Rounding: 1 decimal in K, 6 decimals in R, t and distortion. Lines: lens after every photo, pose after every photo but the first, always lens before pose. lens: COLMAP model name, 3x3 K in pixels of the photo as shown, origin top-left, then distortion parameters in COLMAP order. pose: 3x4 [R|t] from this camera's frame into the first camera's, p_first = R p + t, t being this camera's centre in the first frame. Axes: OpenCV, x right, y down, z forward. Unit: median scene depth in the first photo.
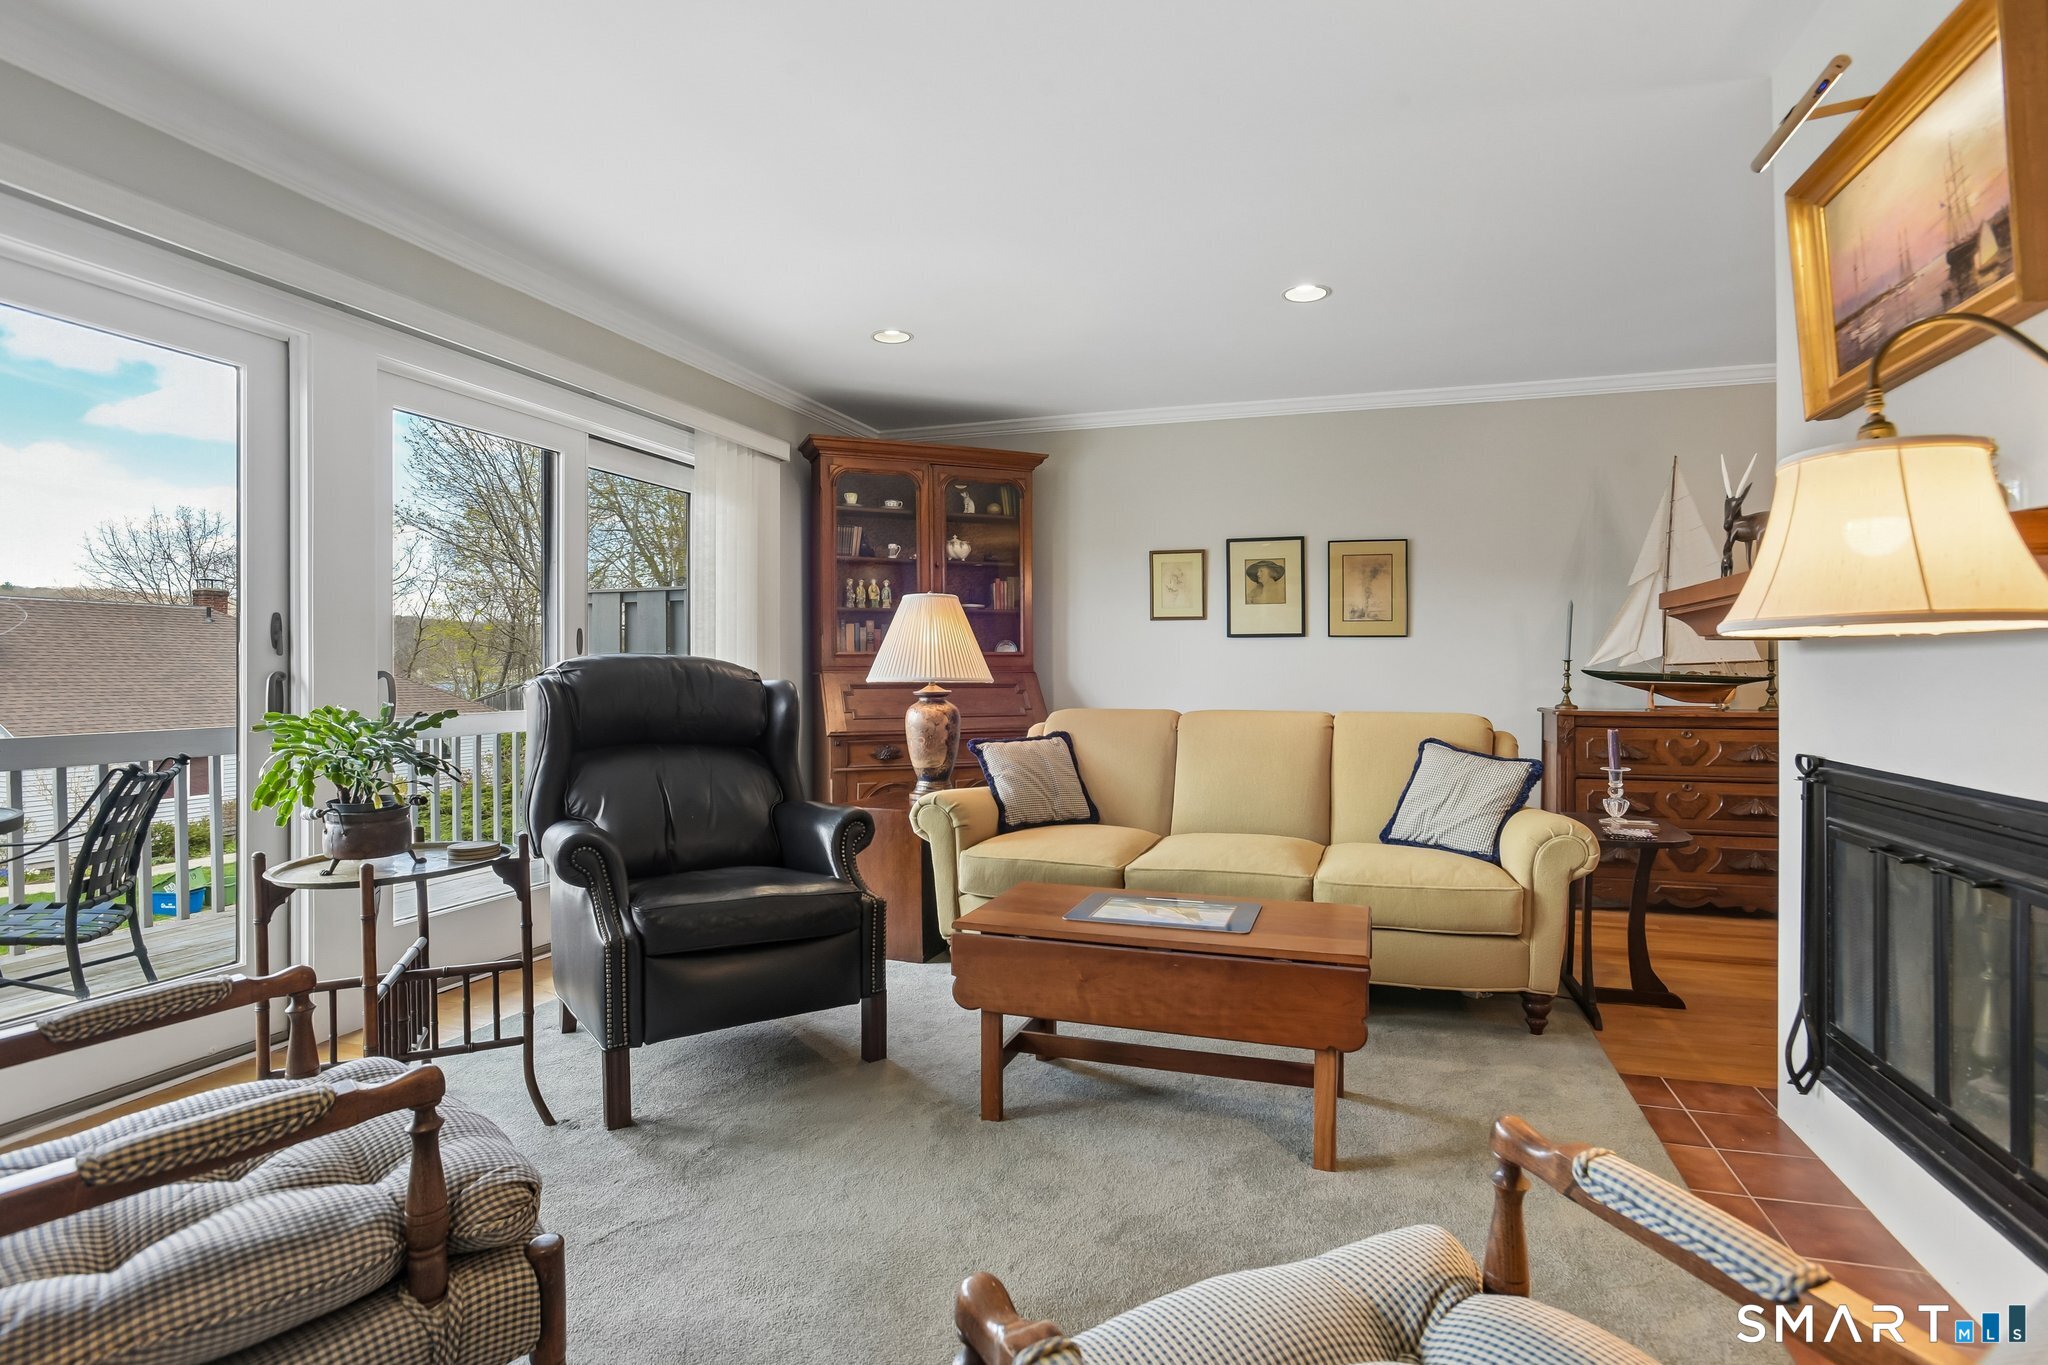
lens RADIAL K [[1000.2, 0, 1036.6], [0, 1000.2, 679.0], [0, 0, 1]] dist [-0.061382, 0.028192]
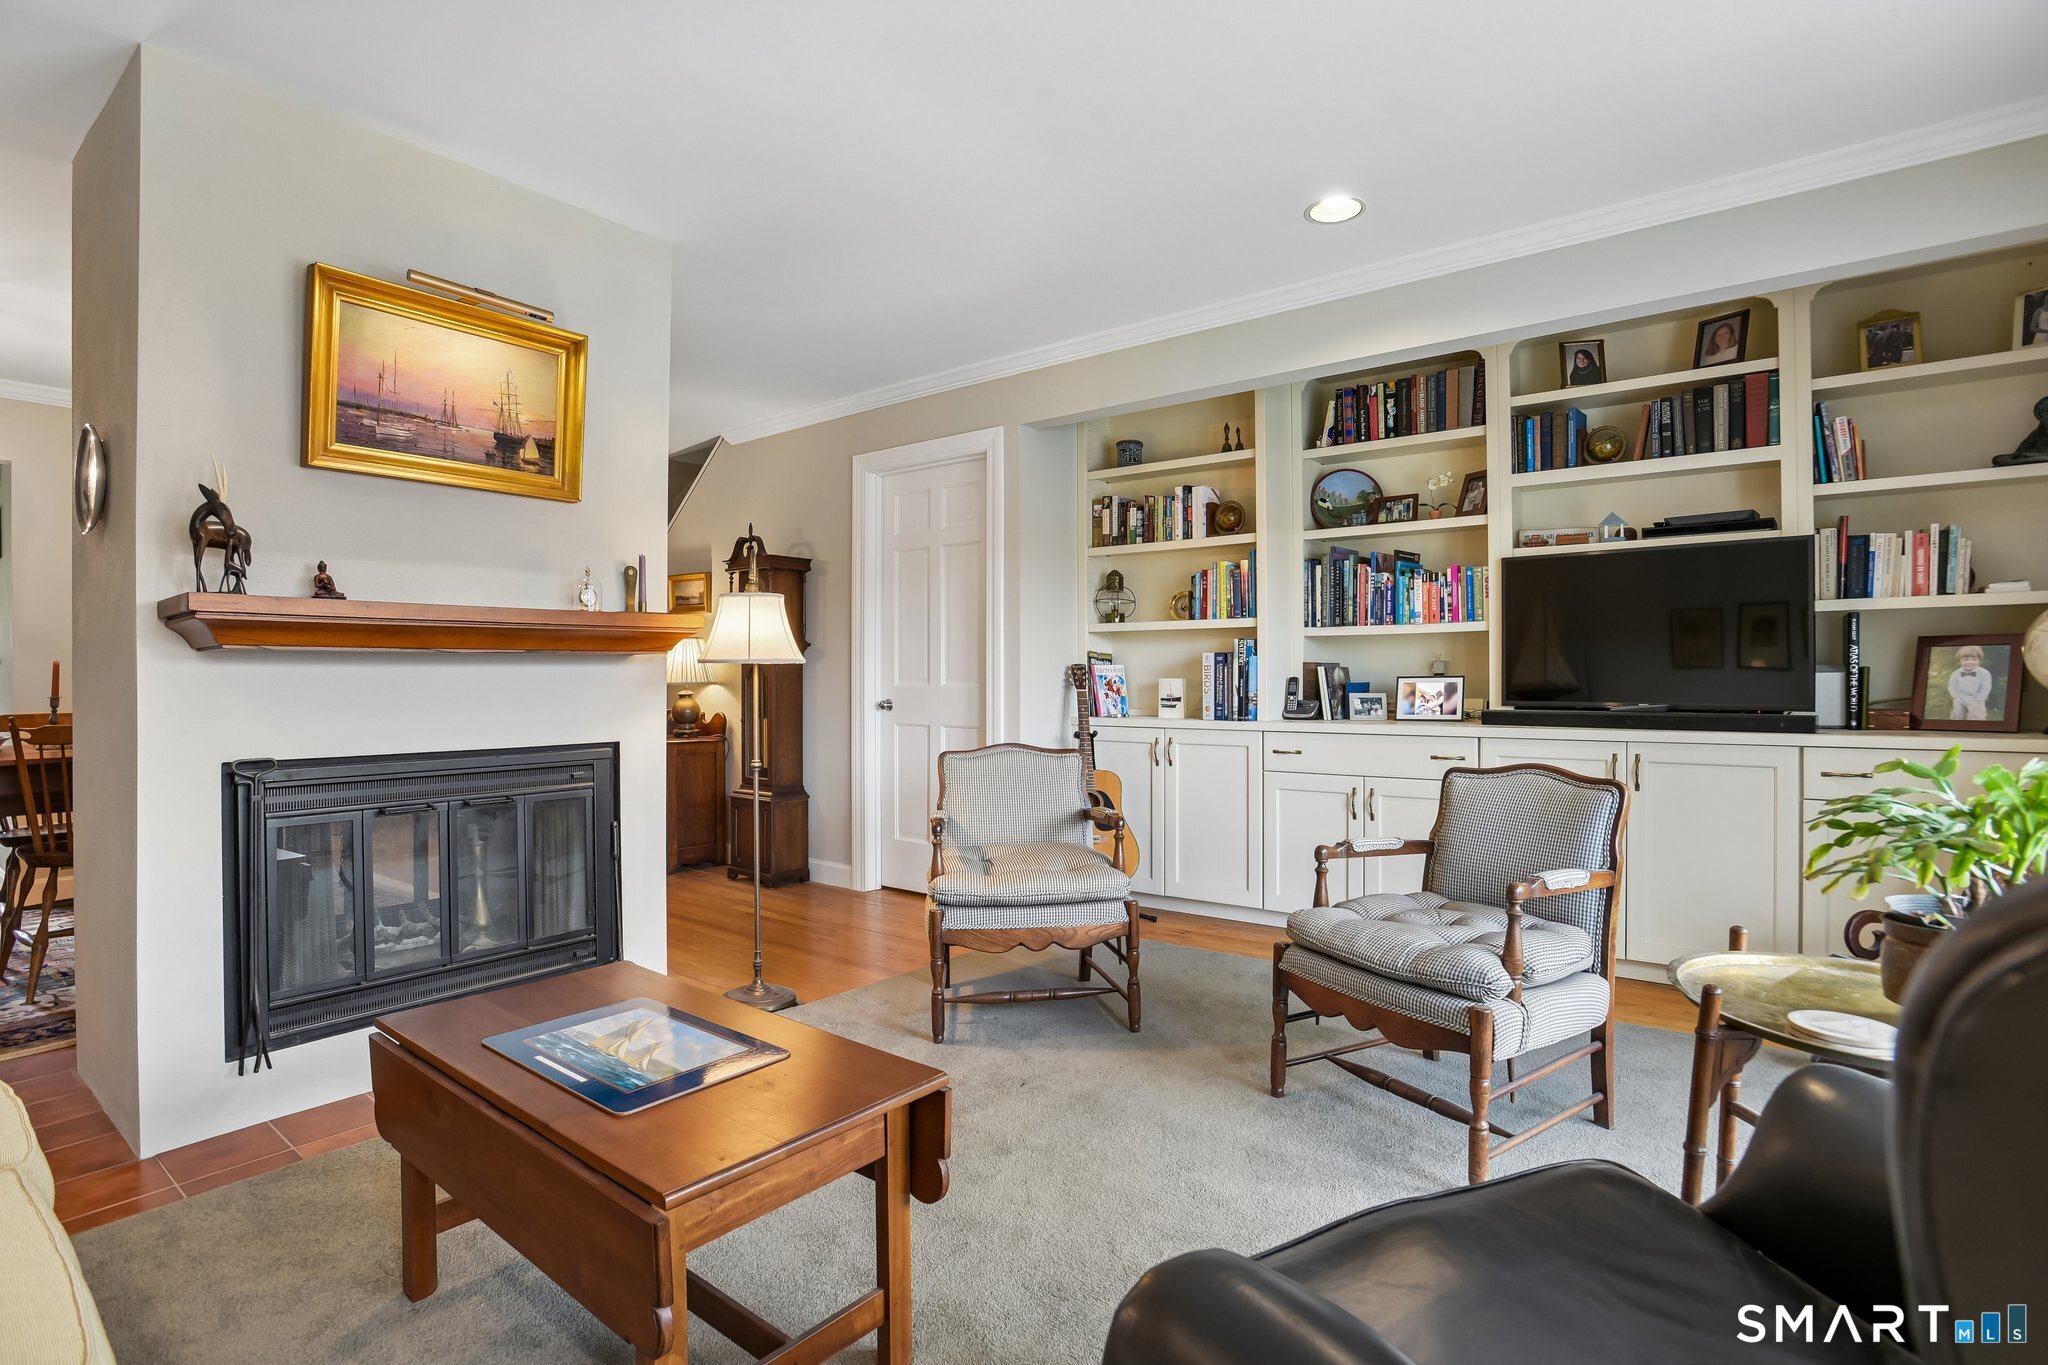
lens RADIAL K [[1010.3, 0, 1026.7], [0, 1010.3, 660.6], [0, 0, 1]] dist [-0.065726, 0.032993]
pose [[-0.937966, 0.006344, 0.346669, -0.189504], [0.004111, 0.999966, -0.007174, -0.009626], [-0.346703, -0.005303, -0.937960, 0.827109]]
